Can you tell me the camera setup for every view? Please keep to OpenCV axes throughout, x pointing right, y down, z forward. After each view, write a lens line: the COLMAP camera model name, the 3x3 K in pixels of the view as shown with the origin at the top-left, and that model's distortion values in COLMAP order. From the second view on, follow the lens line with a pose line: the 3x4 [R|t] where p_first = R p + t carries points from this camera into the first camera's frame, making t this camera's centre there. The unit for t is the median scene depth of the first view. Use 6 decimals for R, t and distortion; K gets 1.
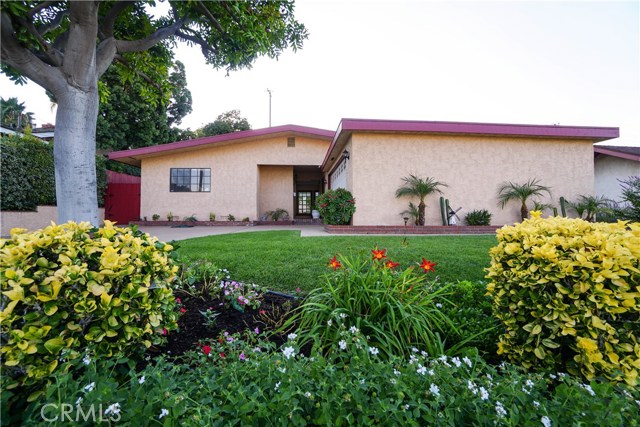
lens RADIAL K [[279.7, 0, 320.0], [0, 279.7, 213.5], [0, 0, 1]] dist [-0.070347, 0.022850]
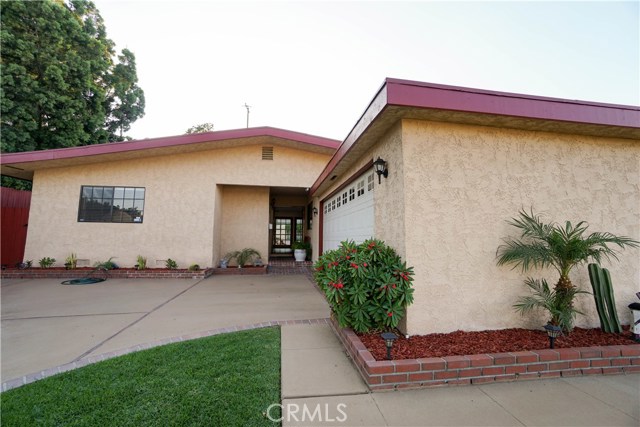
lens RADIAL K [[279.7, 0, 320.0], [0, 279.7, 213.5], [0, 0, 1]] dist [-0.070347, 0.022850]
pose [[0.996614, 0.018479, 0.080115, -0.025444], [-0.012270, 0.996931, -0.077316, -0.054271], [-0.081298, 0.076071, 0.993783, 0.310369]]
